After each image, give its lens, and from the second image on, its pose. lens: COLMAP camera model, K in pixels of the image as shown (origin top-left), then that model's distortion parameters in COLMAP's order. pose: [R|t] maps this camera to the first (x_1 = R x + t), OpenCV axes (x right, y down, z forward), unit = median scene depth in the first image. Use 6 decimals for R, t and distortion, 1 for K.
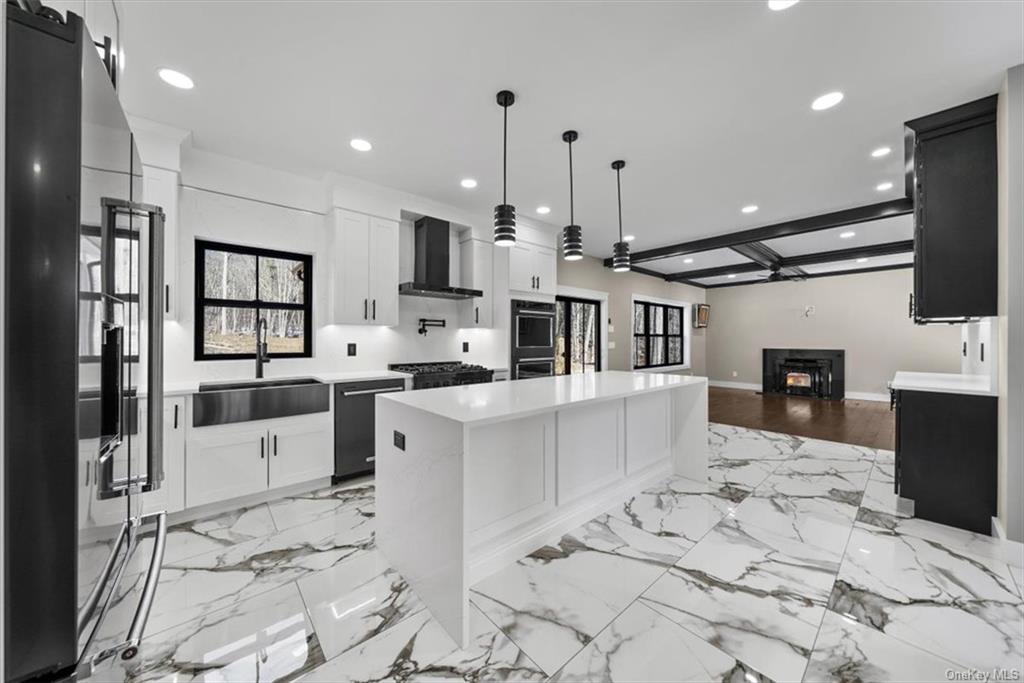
lens RADIAL K [[351.8, 0, 508.0], [0, 351.8, 340.0], [0, 0, 1]] dist [-0.004883, 0.000004]
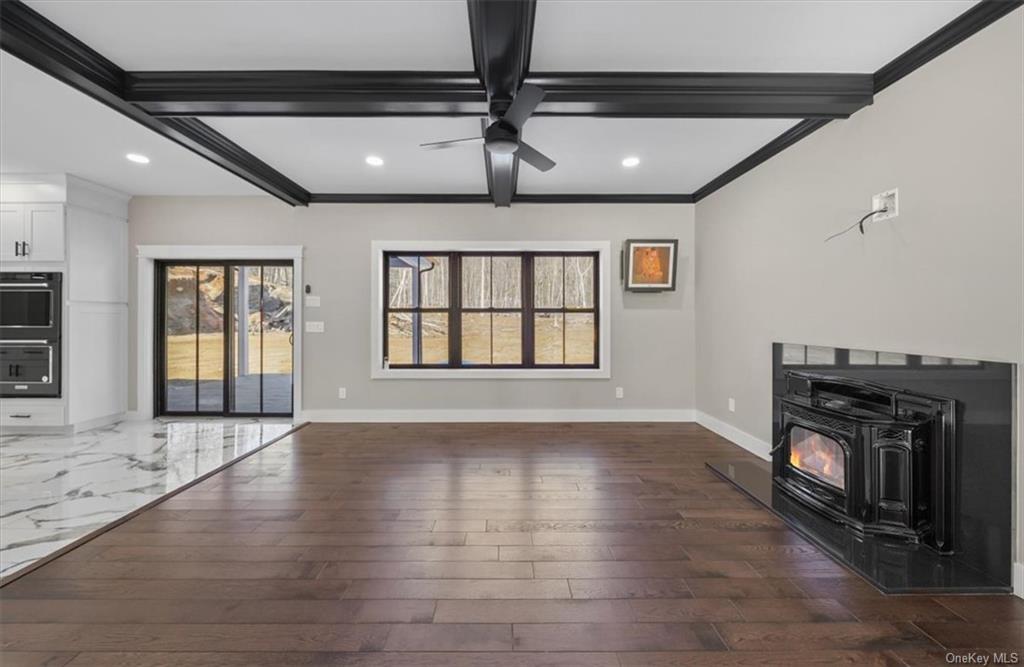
lens RADIAL K [[370.2, 0, 504.2], [0, 370.2, 314.0], [0, 0, 1]] dist [-0.001673, -0.000261]
pose [[0.758450, -0.008825, -0.651672, 1.812190], [-0.000792, 0.999895, -0.014462, 0.002381], [0.651731, 0.011484, 0.758363, 1.300770]]
